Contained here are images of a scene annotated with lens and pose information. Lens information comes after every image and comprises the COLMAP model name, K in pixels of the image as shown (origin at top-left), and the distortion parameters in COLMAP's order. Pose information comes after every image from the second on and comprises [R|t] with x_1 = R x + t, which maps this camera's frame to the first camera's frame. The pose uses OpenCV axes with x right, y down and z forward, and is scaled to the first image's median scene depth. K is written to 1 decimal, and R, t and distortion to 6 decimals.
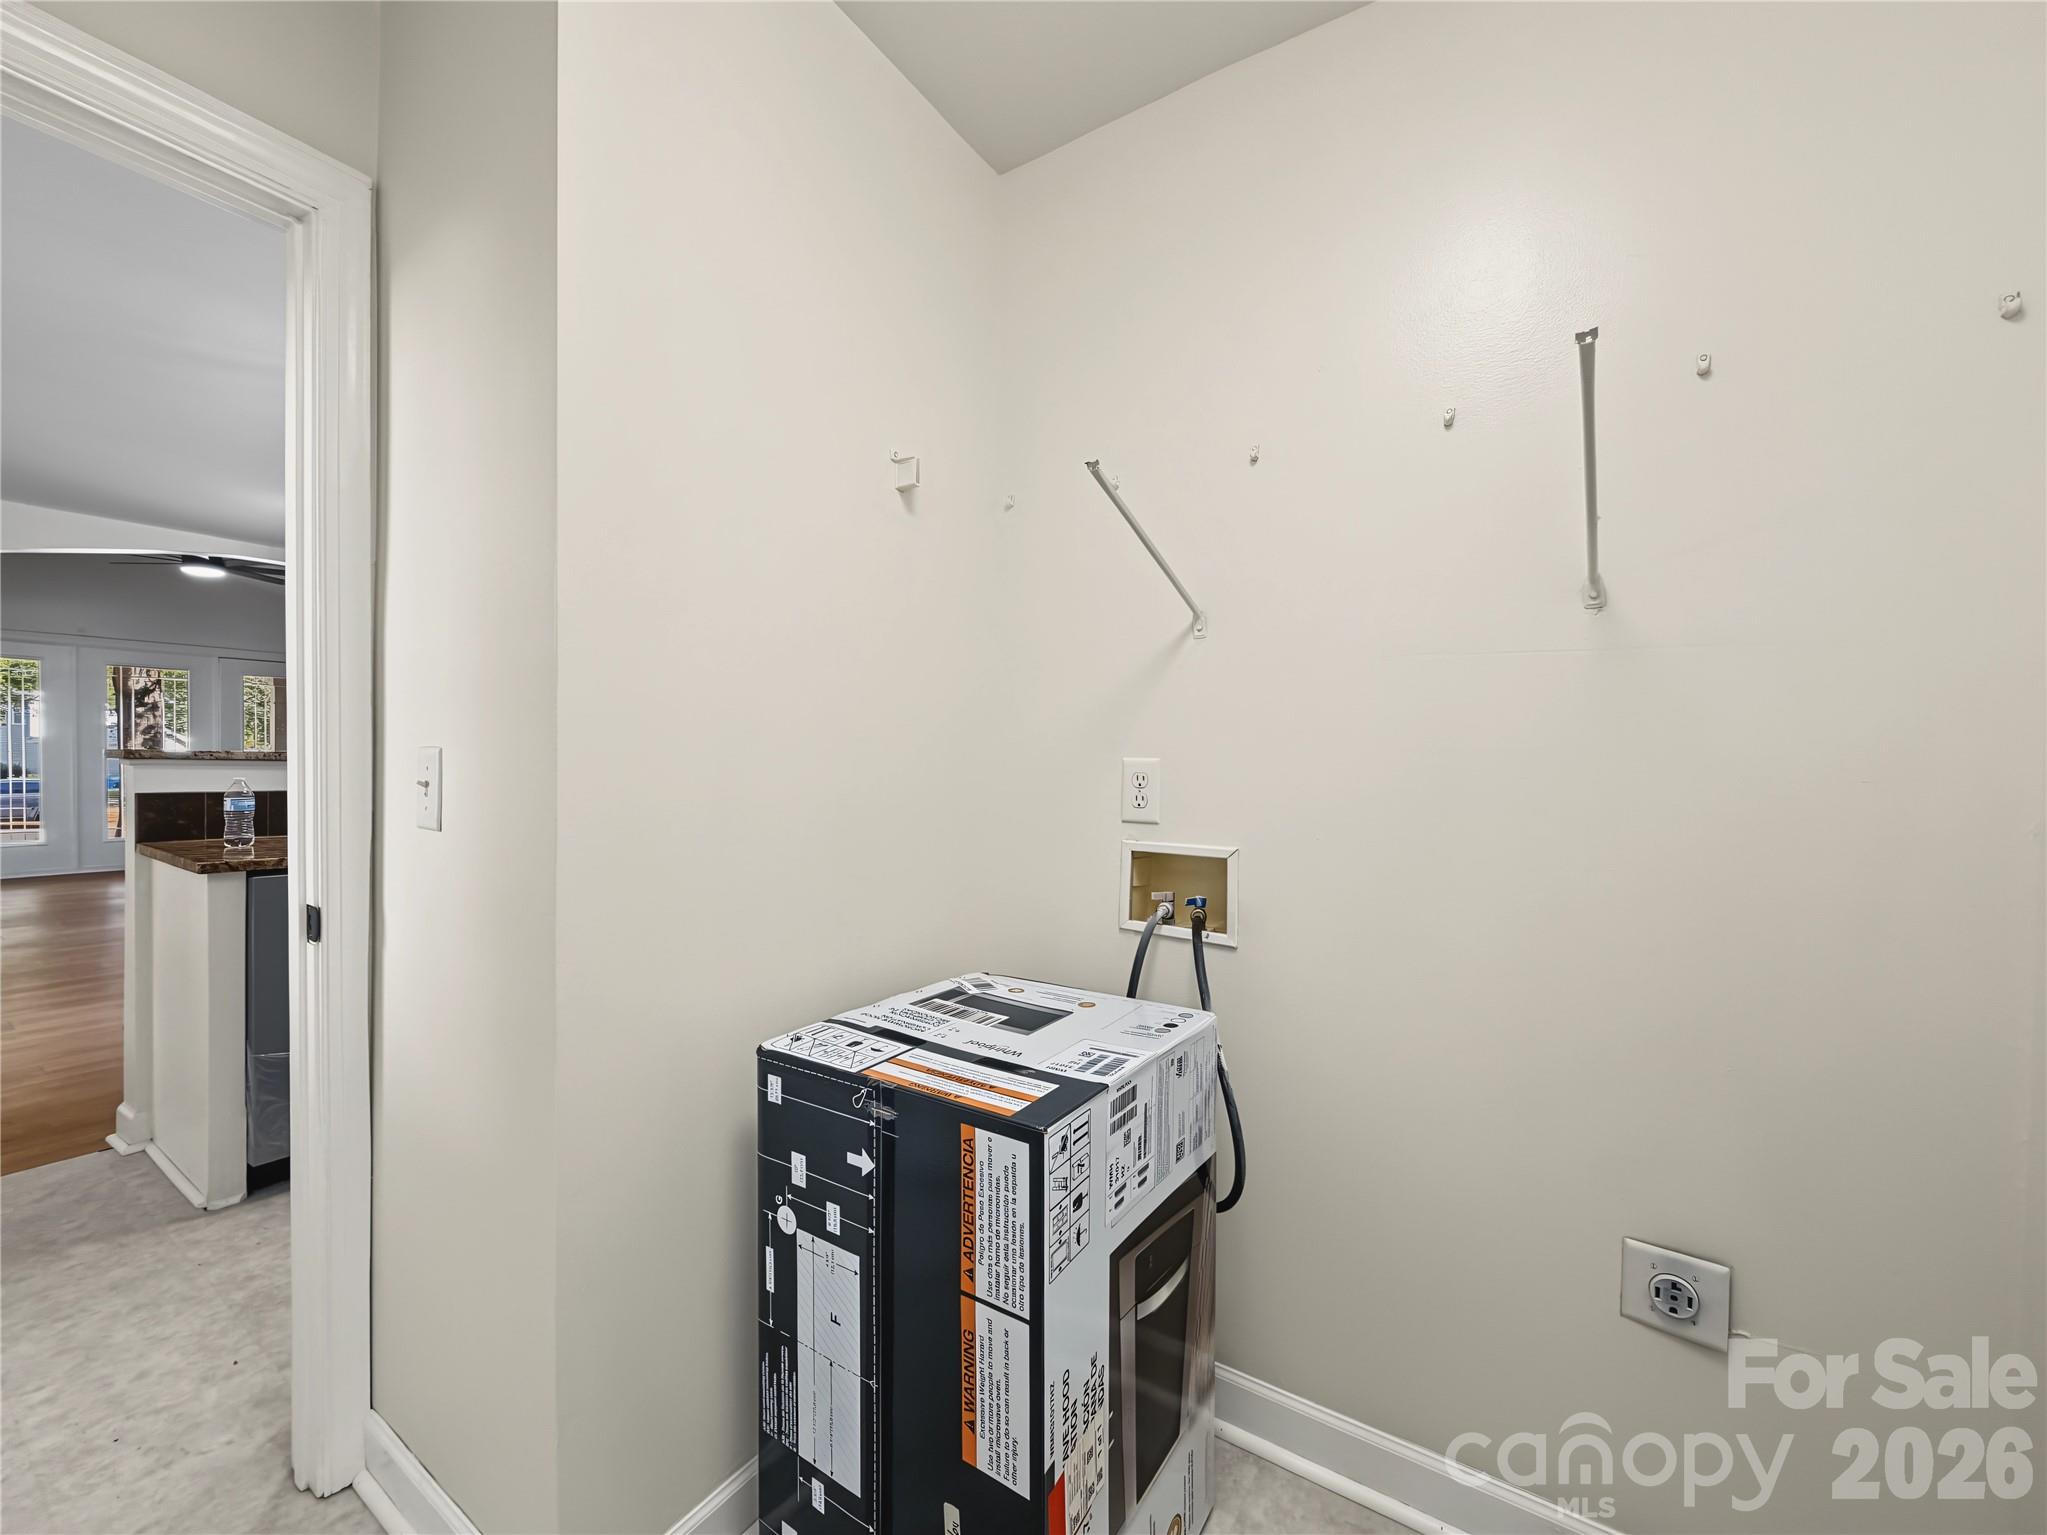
lens RADIAL K [[828.2, 0, 1021.4], [0, 828.2, 762.8], [0, 0, 1]] dist [-0.000665, 0.000203]
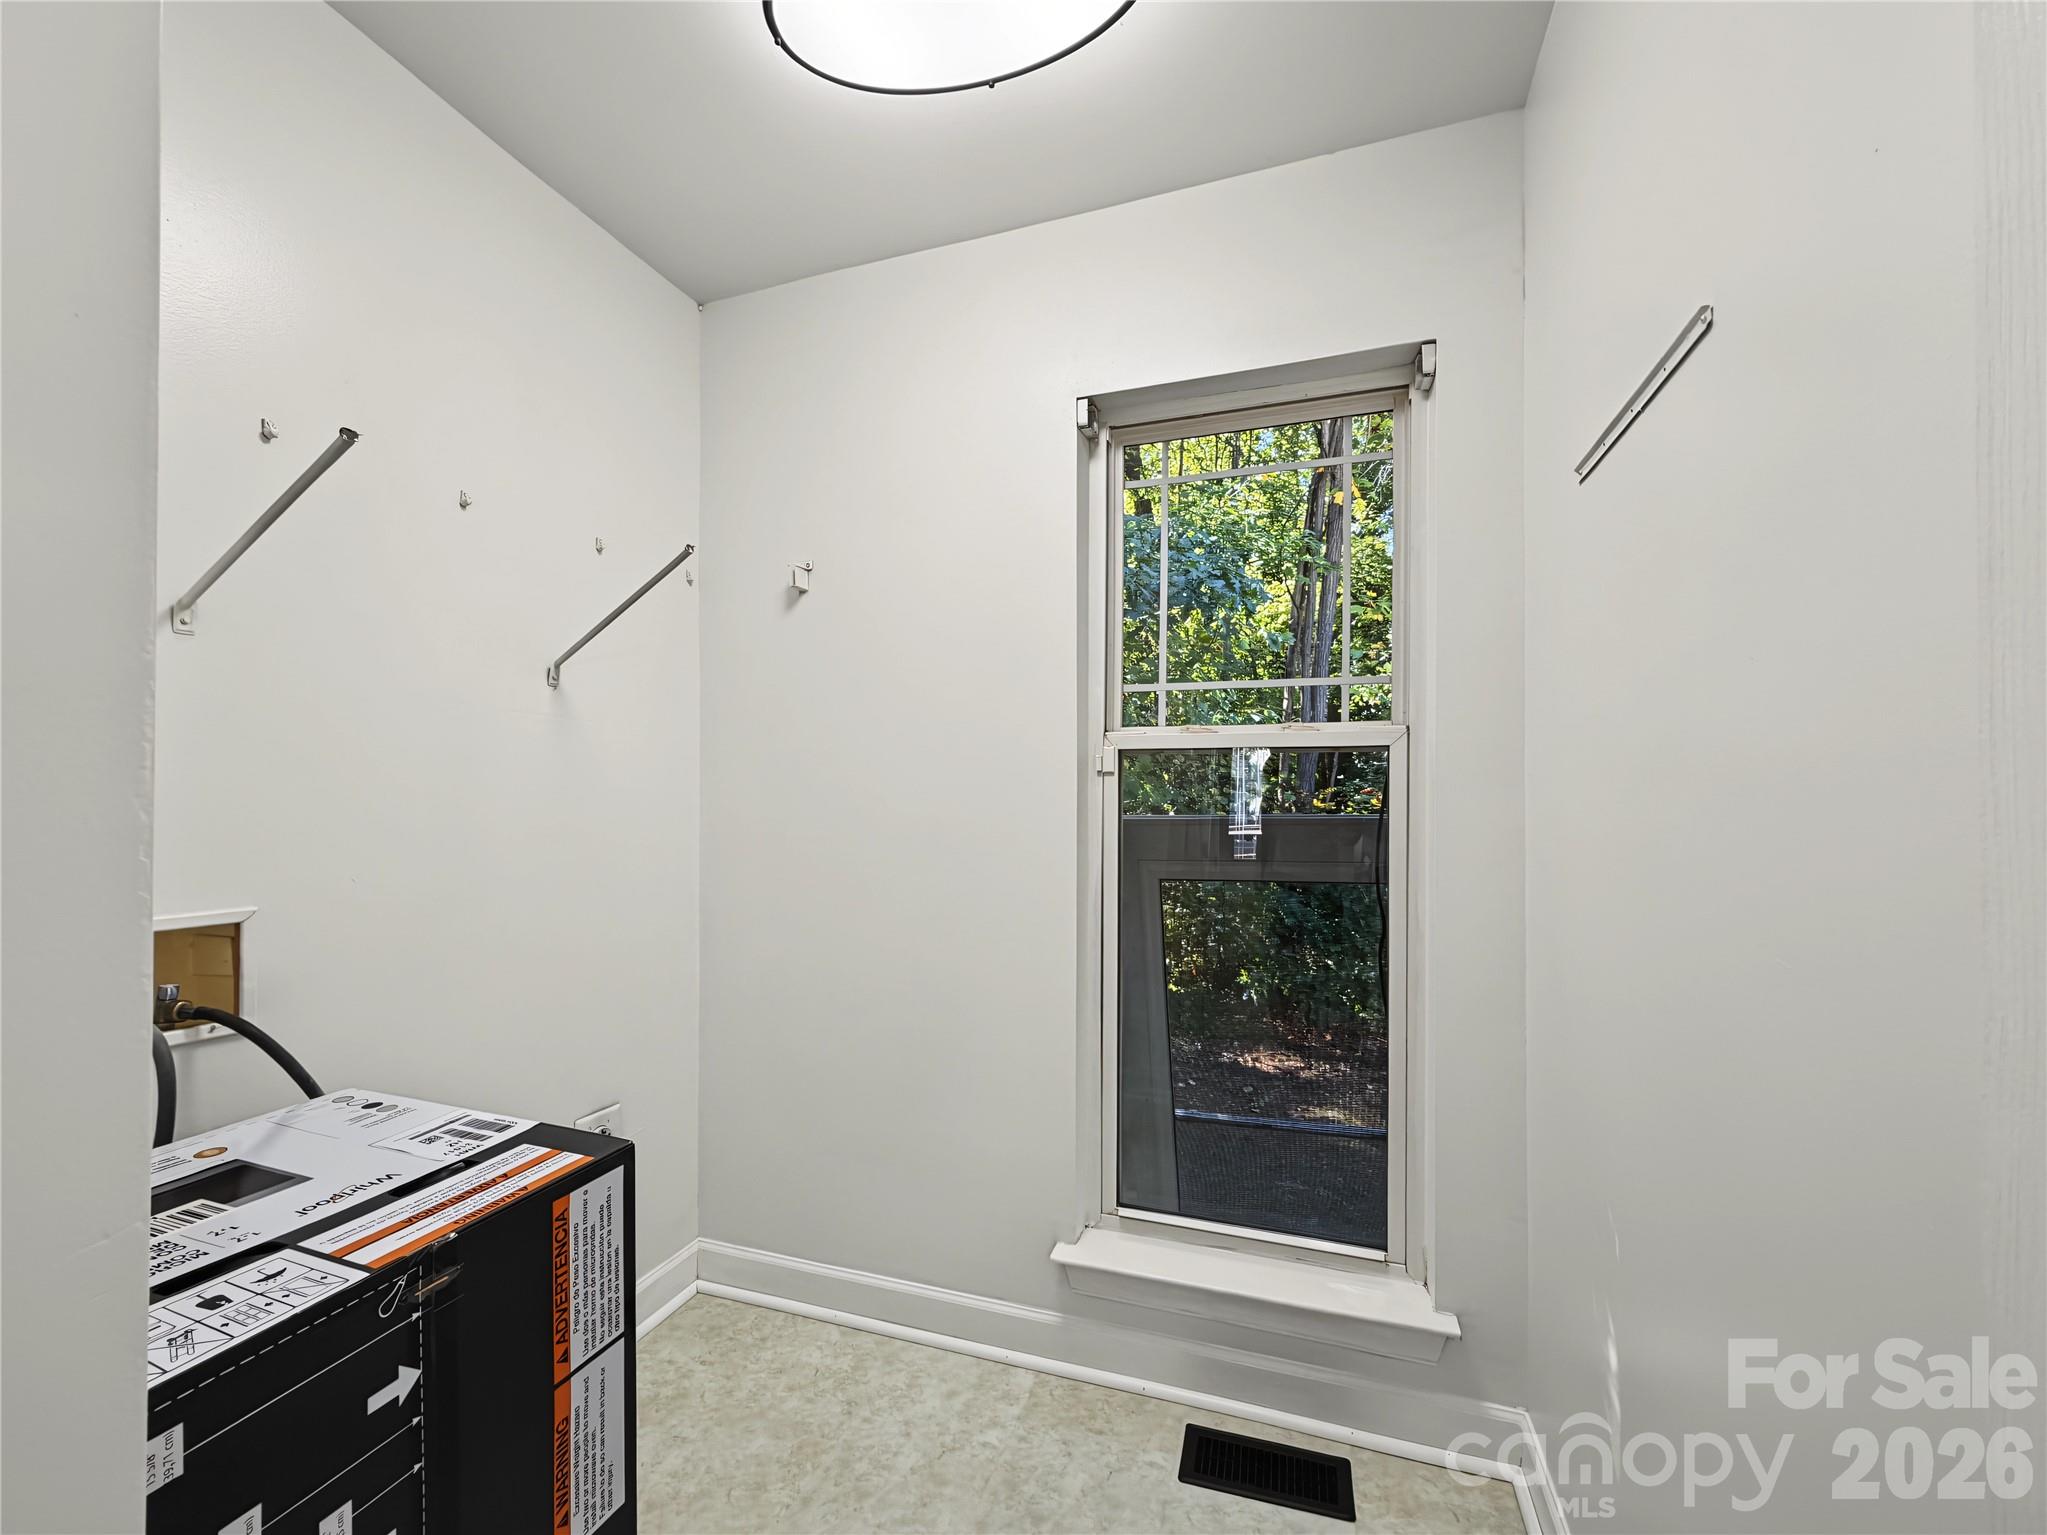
lens RADIAL K [[828.2, 0, 1021.4], [0, 828.2, 762.8], [0, 0, 1]] dist [-0.000665, 0.000203]
pose [[-0.244762, 0.028618, 0.969161, -1.101475], [-0.002898, 0.999538, -0.030247, -0.022689], [-0.969579, -0.010212, -0.244566, 0.731659]]
